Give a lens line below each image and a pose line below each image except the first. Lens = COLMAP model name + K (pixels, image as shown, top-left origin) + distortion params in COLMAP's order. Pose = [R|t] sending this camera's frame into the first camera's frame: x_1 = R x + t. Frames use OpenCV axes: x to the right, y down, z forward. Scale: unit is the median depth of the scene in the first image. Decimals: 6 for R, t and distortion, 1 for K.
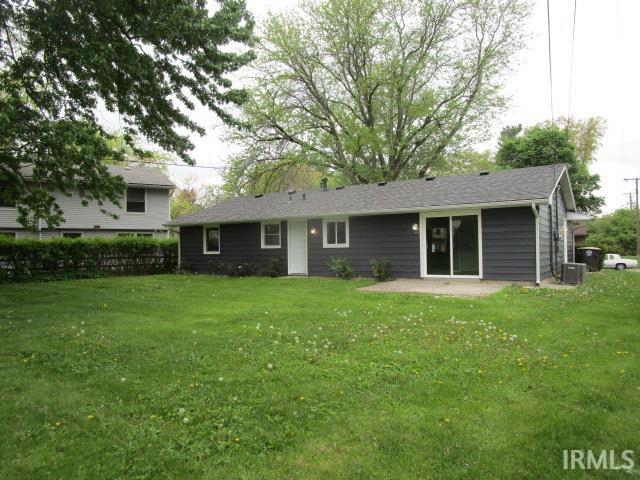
lens RADIAL K [[459.6, 0, 320.0], [0, 459.6, 240.0], [0, 0, 1]] dist [-0.017647, 0.002422]
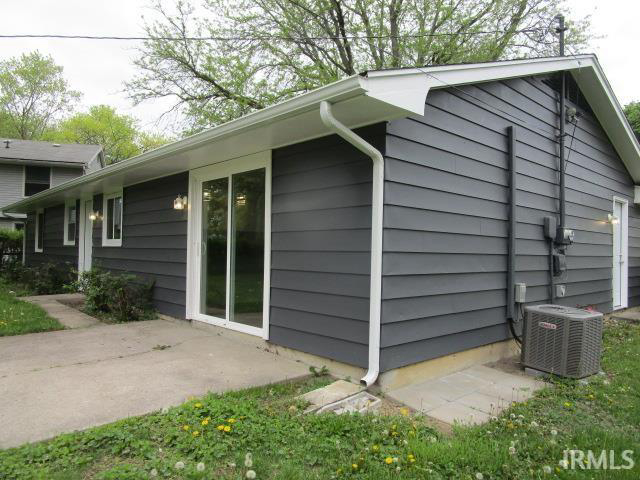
lens RADIAL K [[459.6, 0, 320.0], [0, 459.6, 240.0], [0, 0, 1]] dist [-0.017647, 0.002422]
pose [[0.967789, 0.025232, -0.250495, 0.407931], [-0.026840, 0.999635, -0.003004, 0.004363], [0.250328, 0.009631, 0.968113, 0.550931]]
